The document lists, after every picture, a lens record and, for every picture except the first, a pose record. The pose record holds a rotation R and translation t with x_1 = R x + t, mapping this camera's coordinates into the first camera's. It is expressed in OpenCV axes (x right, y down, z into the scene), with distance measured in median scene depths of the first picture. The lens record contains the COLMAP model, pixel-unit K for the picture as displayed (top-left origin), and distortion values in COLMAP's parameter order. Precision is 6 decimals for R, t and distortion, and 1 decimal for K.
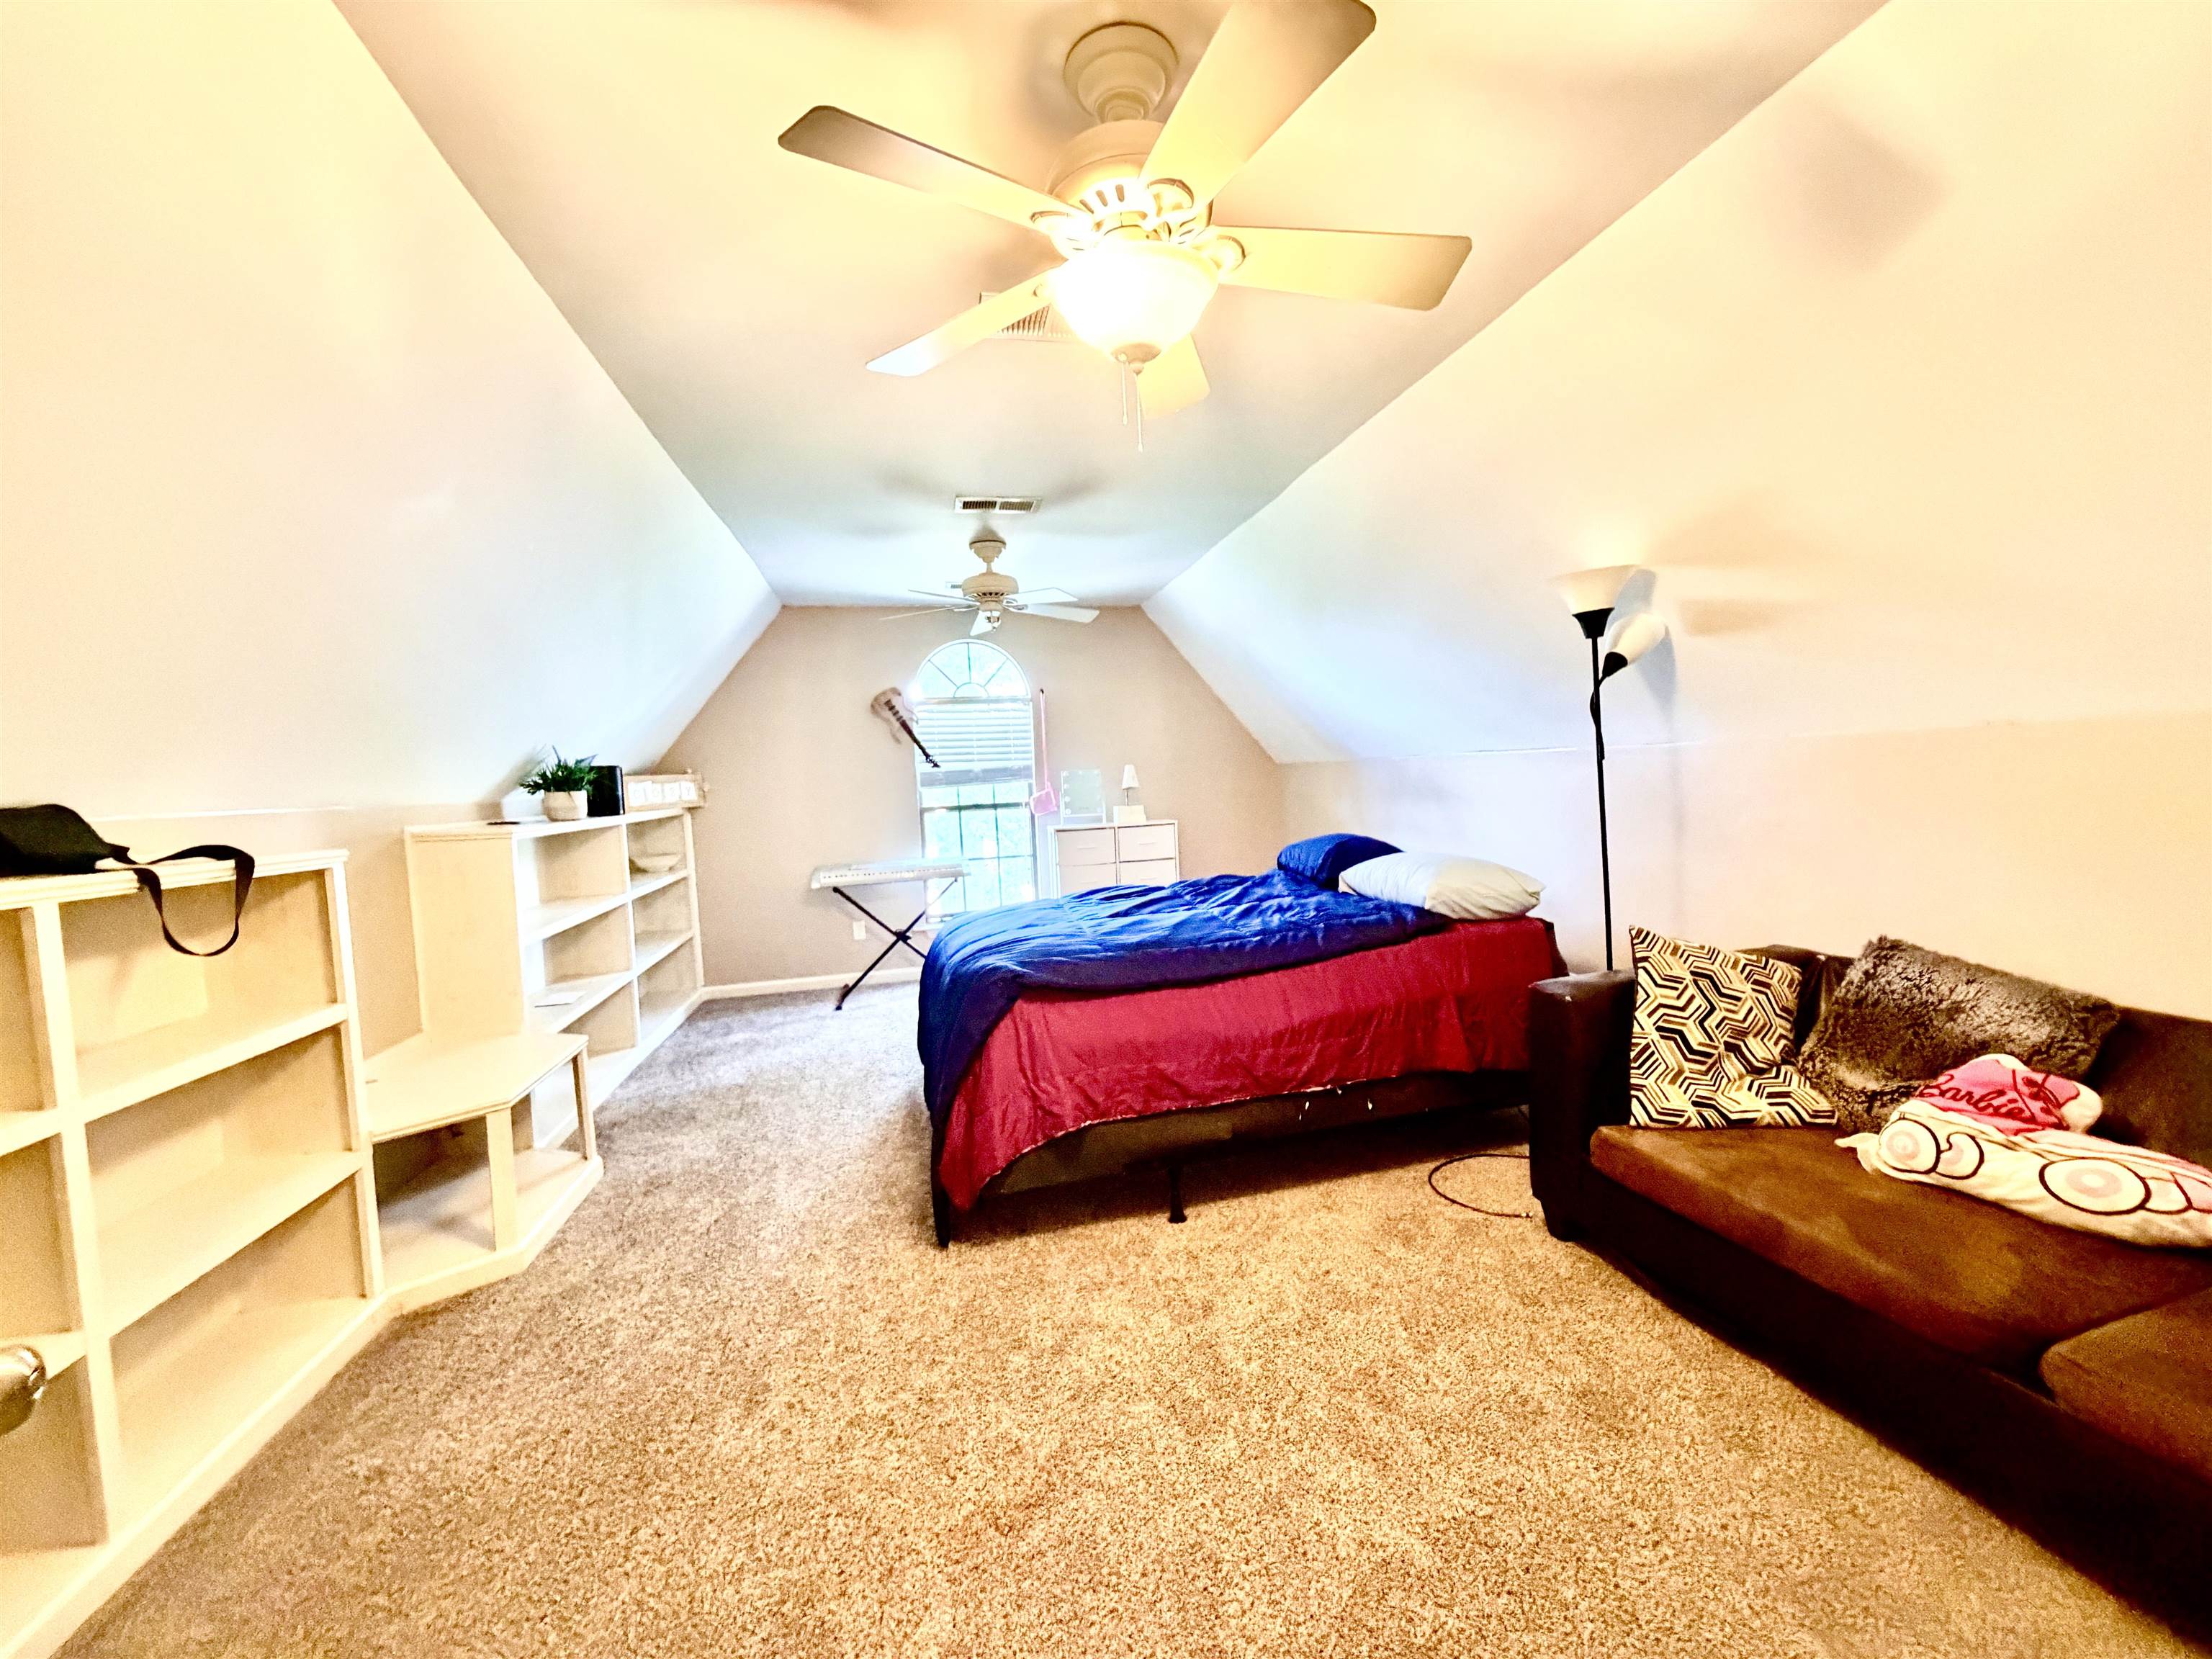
lens RADIAL K [[882.0, 0, 1111.7], [0, 882.0, 829.6], [0, 0, 1]] dist [0.000682, -0.000090]
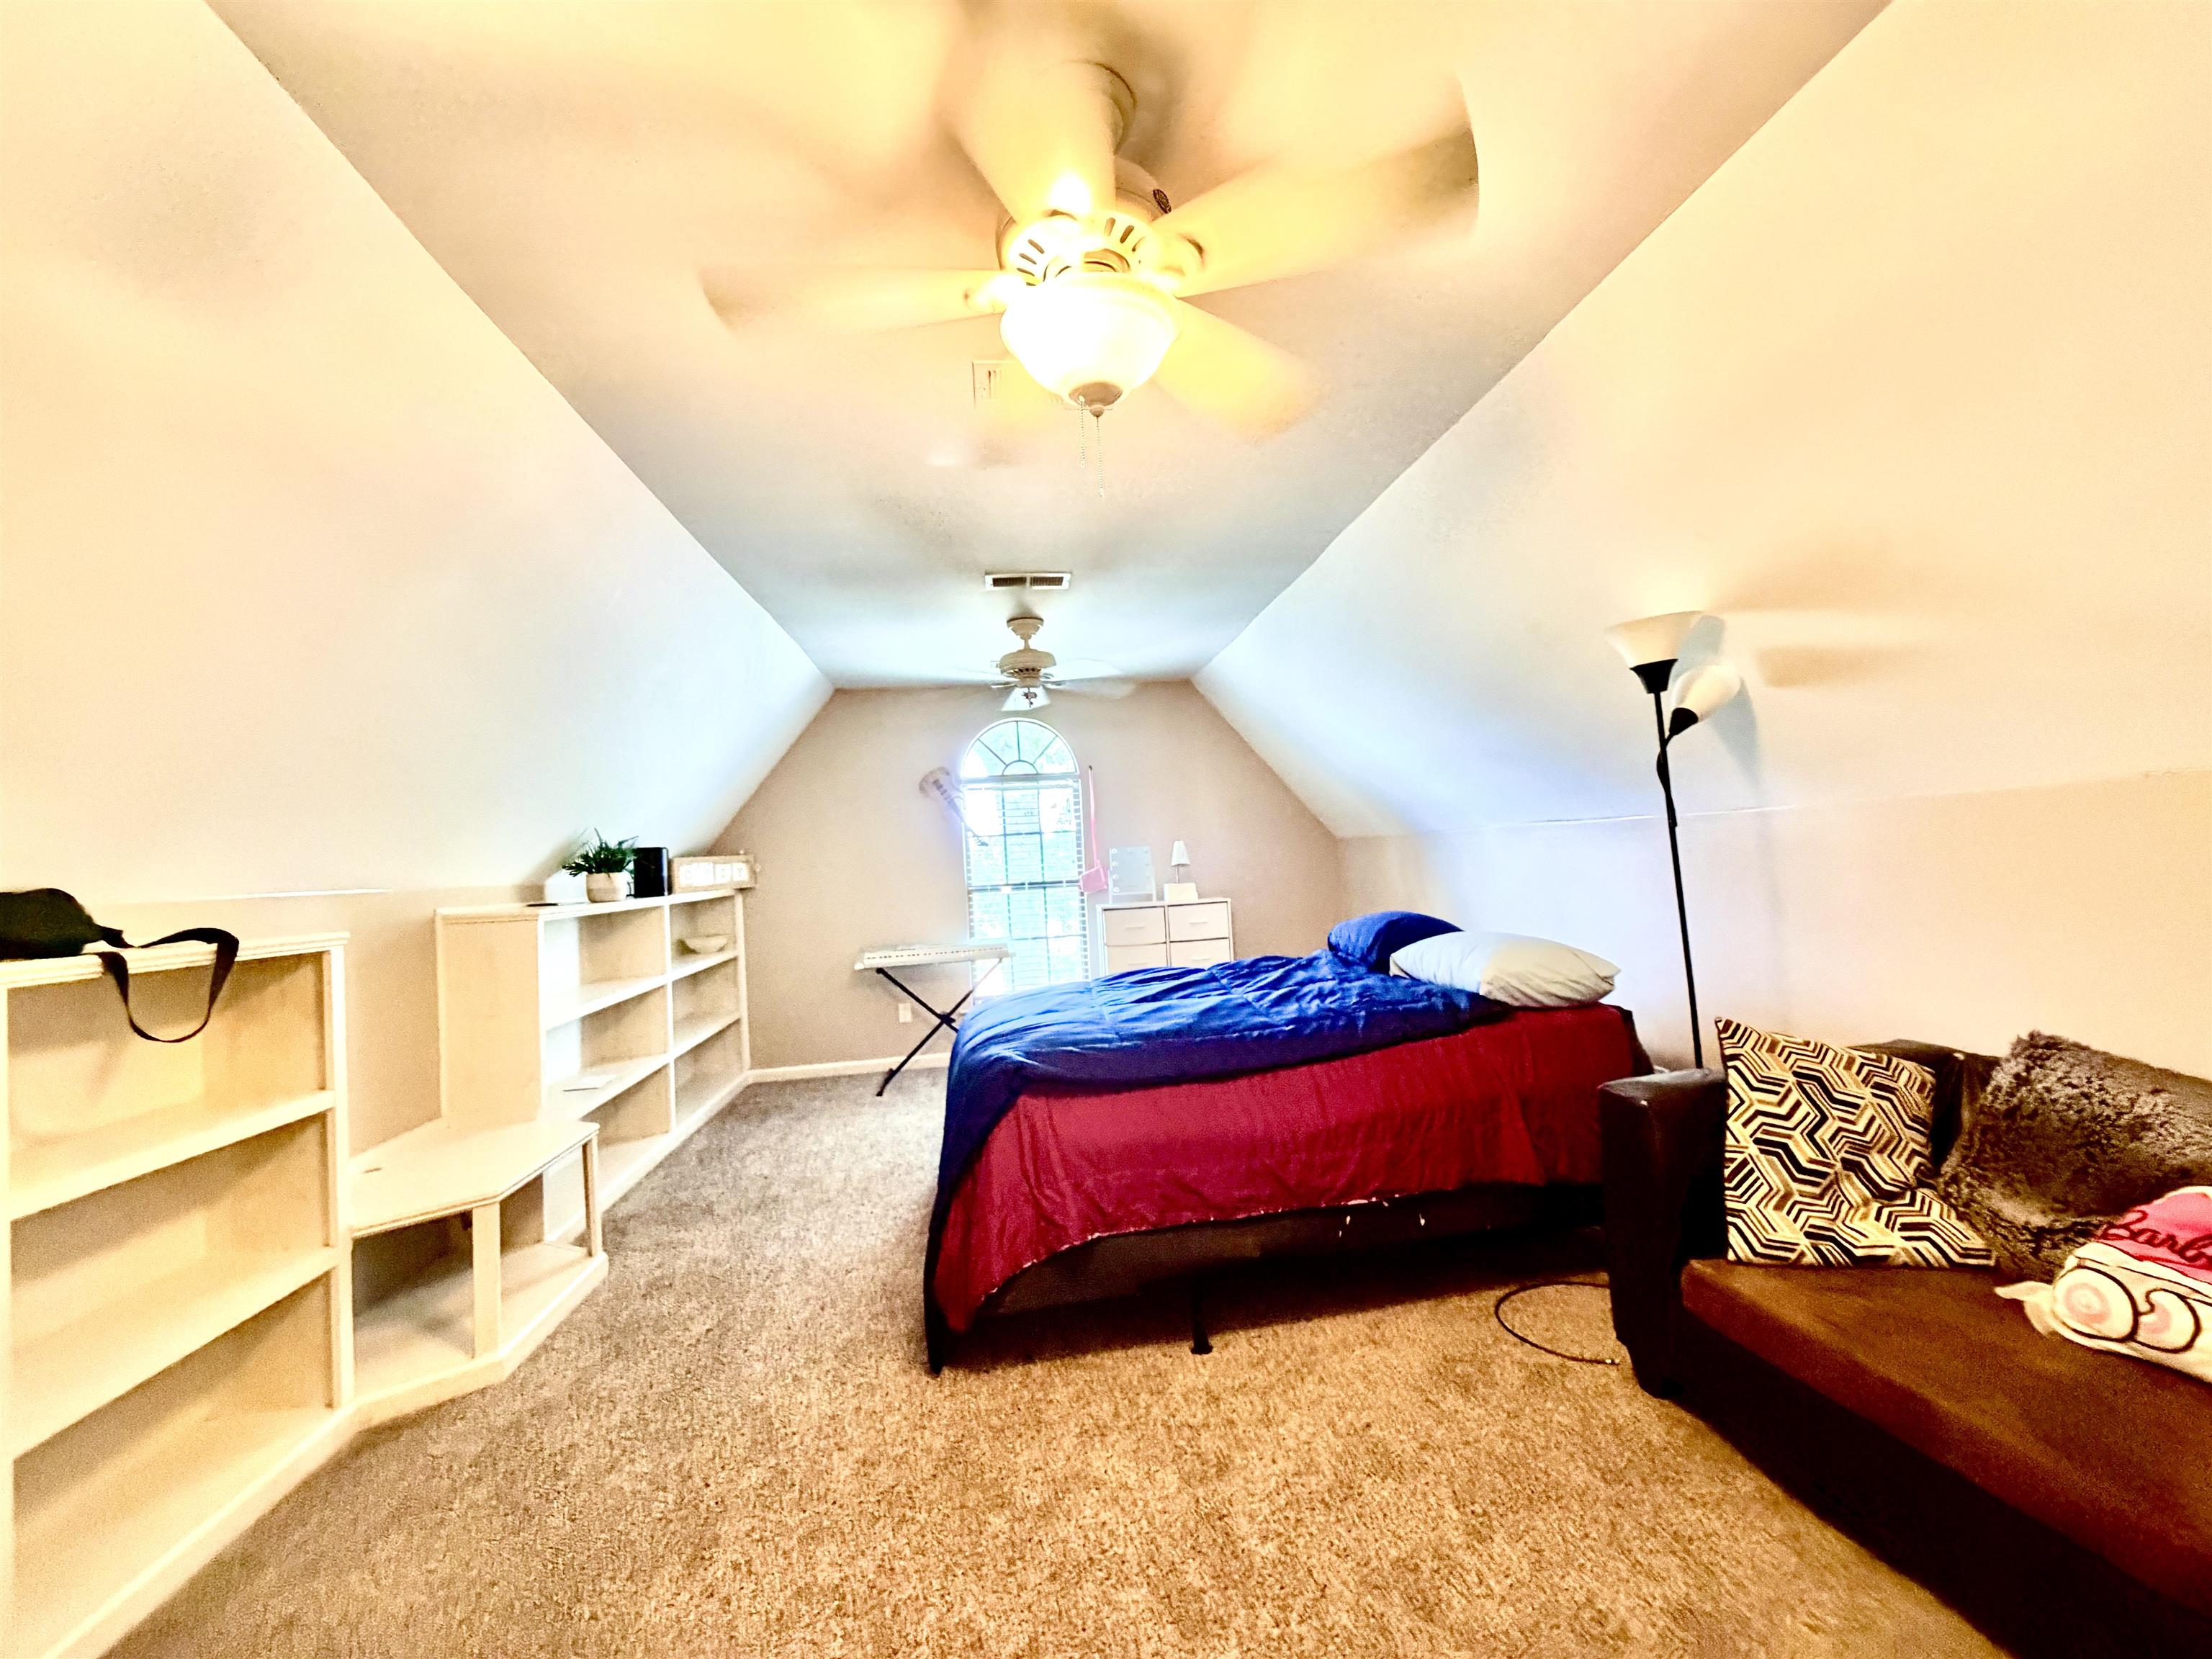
lens RADIAL K [[887.1, 0, 1106.0], [0, 887.1, 829.5], [0, 0, 1]] dist [-0.002100, 0.001829]
pose [[0.996103, -0.012586, -0.087290, 0.072115], [0.004831, 0.996066, -0.088487, -0.000105], [0.088060, 0.087721, 0.992245, 0.071024]]
